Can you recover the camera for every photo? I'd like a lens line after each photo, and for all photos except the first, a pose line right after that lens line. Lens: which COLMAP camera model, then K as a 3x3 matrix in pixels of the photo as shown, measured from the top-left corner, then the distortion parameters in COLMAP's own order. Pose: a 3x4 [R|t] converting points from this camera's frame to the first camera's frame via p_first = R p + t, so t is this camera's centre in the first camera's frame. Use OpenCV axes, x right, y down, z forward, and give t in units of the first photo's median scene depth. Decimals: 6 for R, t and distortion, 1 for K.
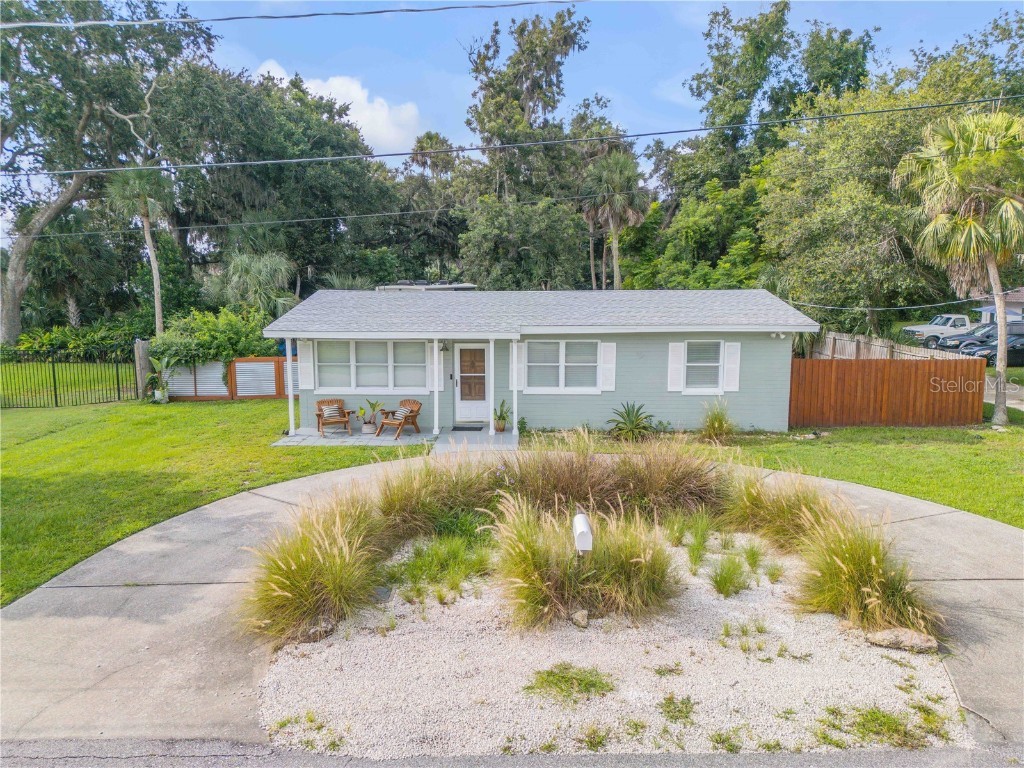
lens RADIAL K [[718.3, 0, 512.0], [0, 718.3, 384.0], [0, 0, 1]] dist [0.073030, -0.069595]
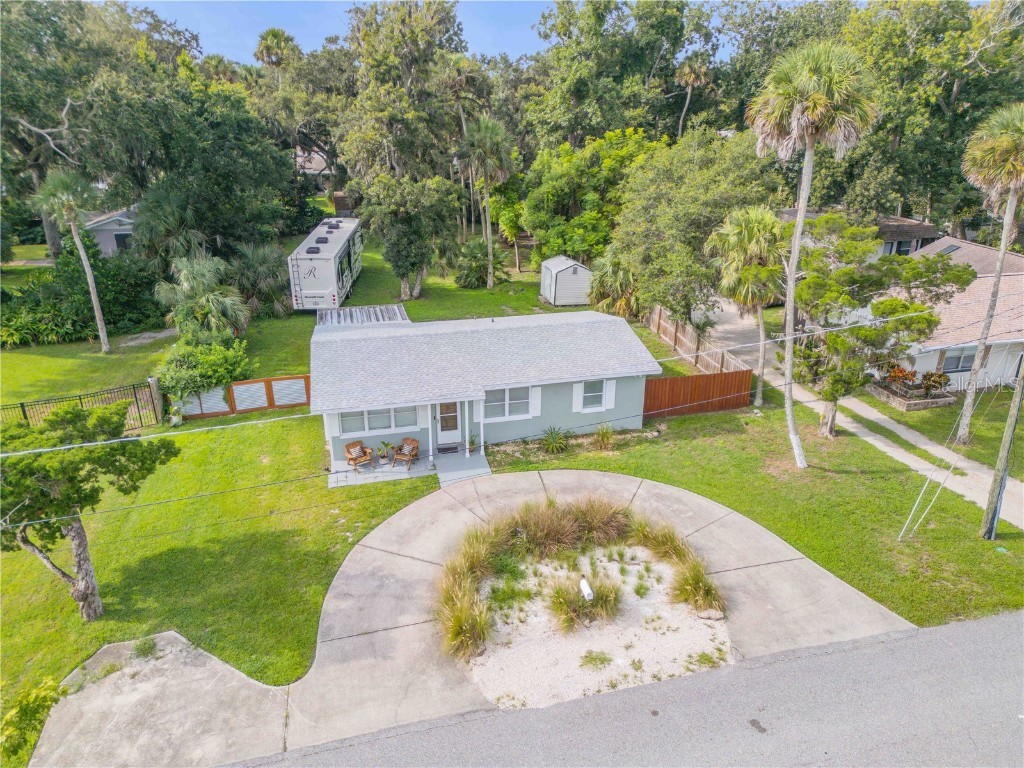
lens RADIAL K [[718.3, 0, 512.0], [0, 718.3, 384.0], [0, 0, 1]] dist [0.073030, -0.069595]
pose [[0.967632, -0.095798, 0.233474, -0.270213], [0.033046, 0.965282, 0.259109, -0.458677], [-0.250191, -0.243007, 0.937204, -0.415989]]
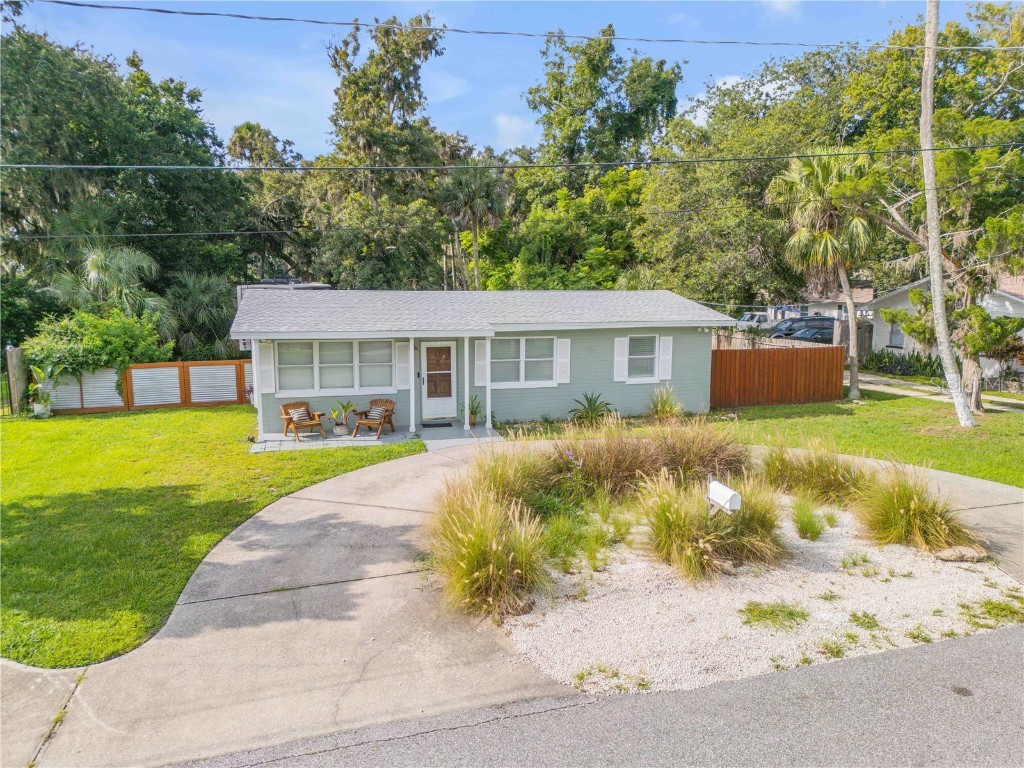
lens RADIAL K [[718.3, 0, 512.0], [0, 718.3, 384.0], [0, 0, 1]] dist [0.073030, -0.069595]
pose [[0.956606, -0.036565, 0.289080, -0.253102], [0.036978, 0.999308, 0.004036, 0.003522], [-0.289028, 0.006829, 0.957296, -0.011586]]
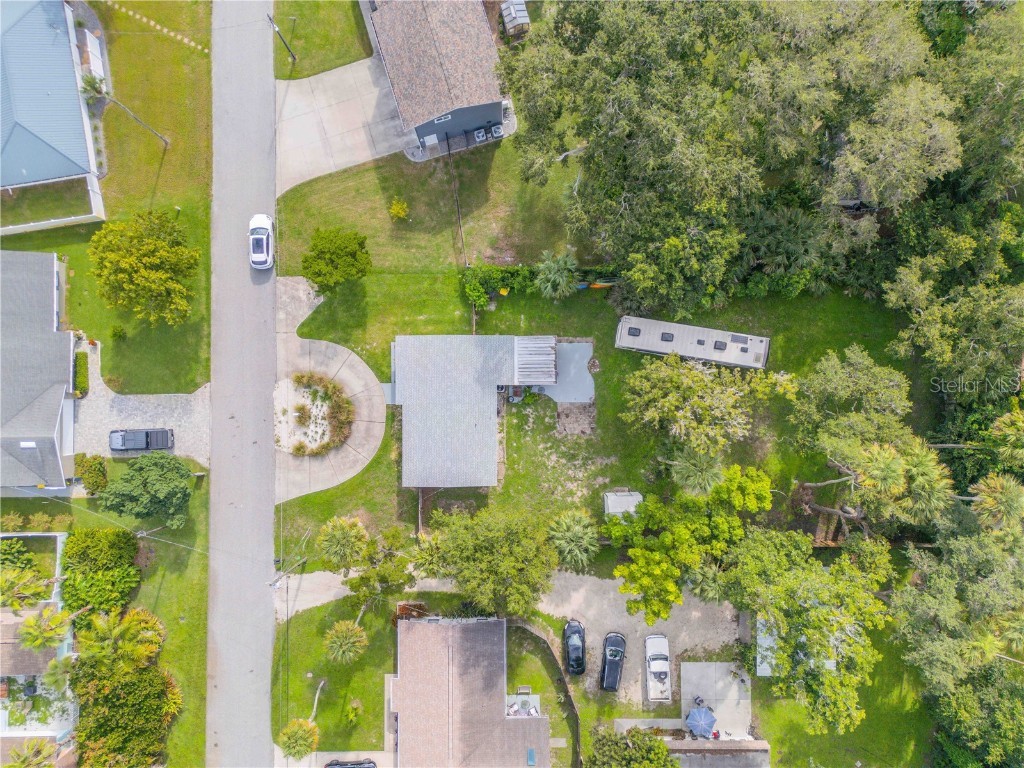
lens RADIAL K [[718.3, 0, 512.0], [0, 718.3, 384.0], [0, 0, 1]] dist [0.073030, -0.069595]
pose [[0.028318, 0.999242, -0.026719, 0.020875], [-0.133685, 0.030275, 0.990561, -3.602741], [0.990619, -0.024478, 0.134441, 1.028678]]
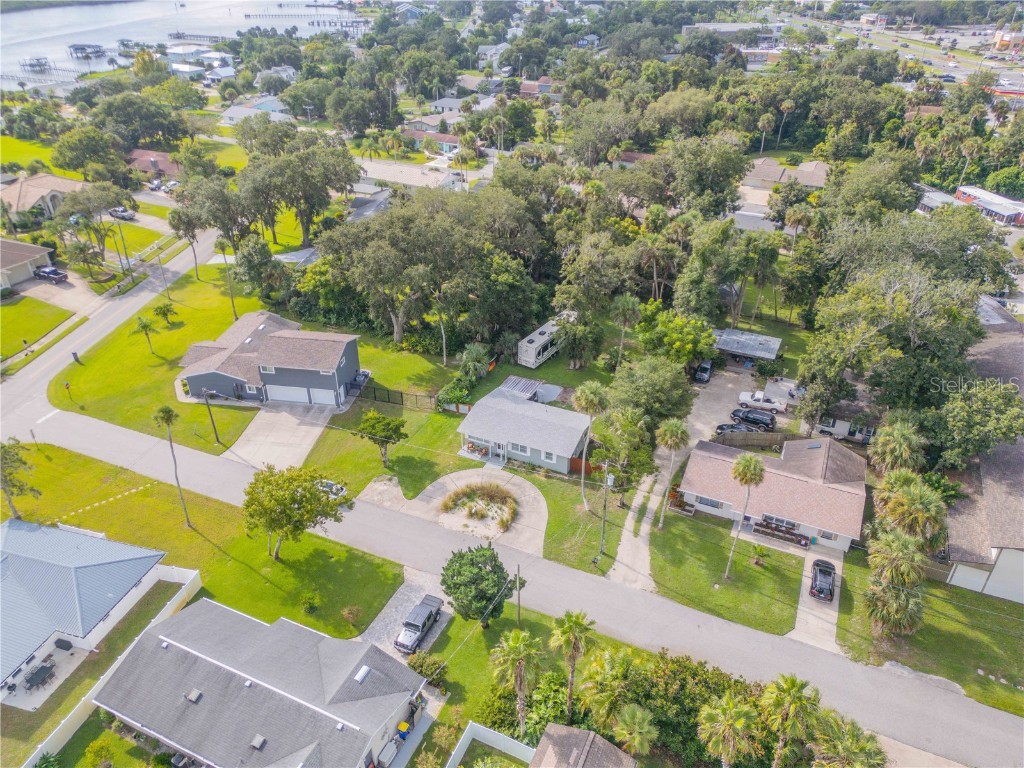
lens RADIAL K [[718.3, 0, 512.0], [0, 718.3, 384.0], [0, 0, 1]] dist [0.073030, -0.069595]
pose [[0.916283, 0.207726, -0.342455, 1.425779], [-0.053853, 0.911131, 0.408583, -2.133479], [0.396895, -0.355936, 0.846040, -2.526142]]
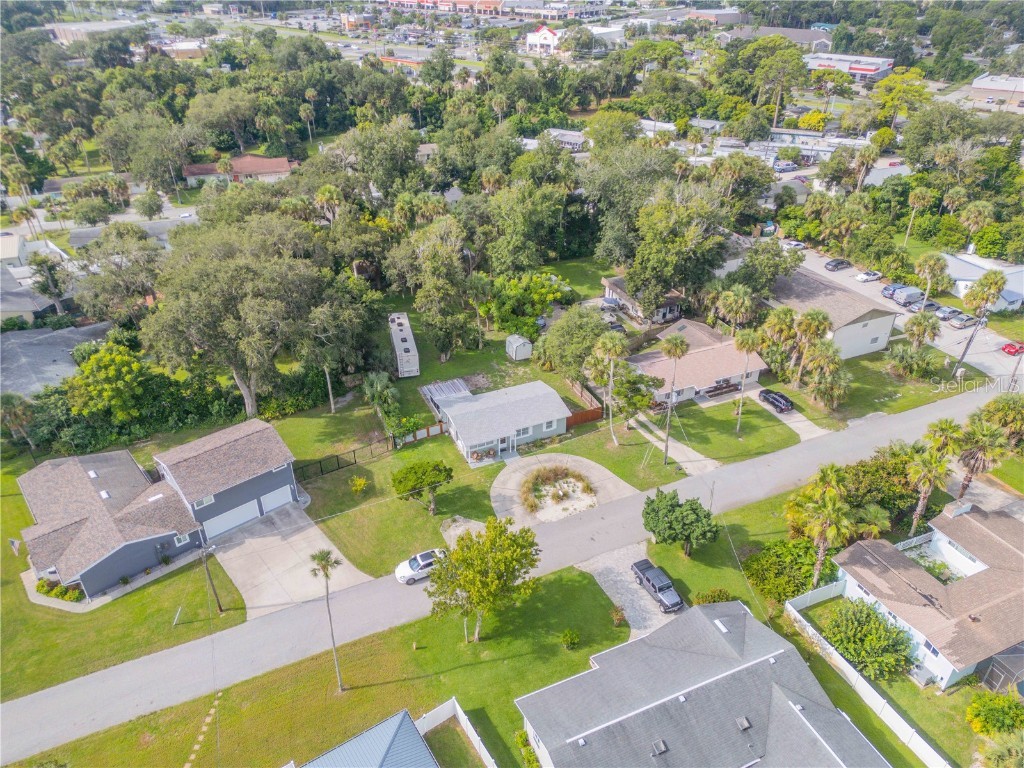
lens RADIAL K [[718.3, 0, 512.0], [0, 718.3, 384.0], [0, 0, 1]] dist [0.073030, -0.069595]
pose [[0.905155, -0.222541, 0.362173, -1.525770], [0.055180, 0.906314, 0.418987, -2.160372], [-0.421484, -0.359264, 0.832635, -2.566106]]
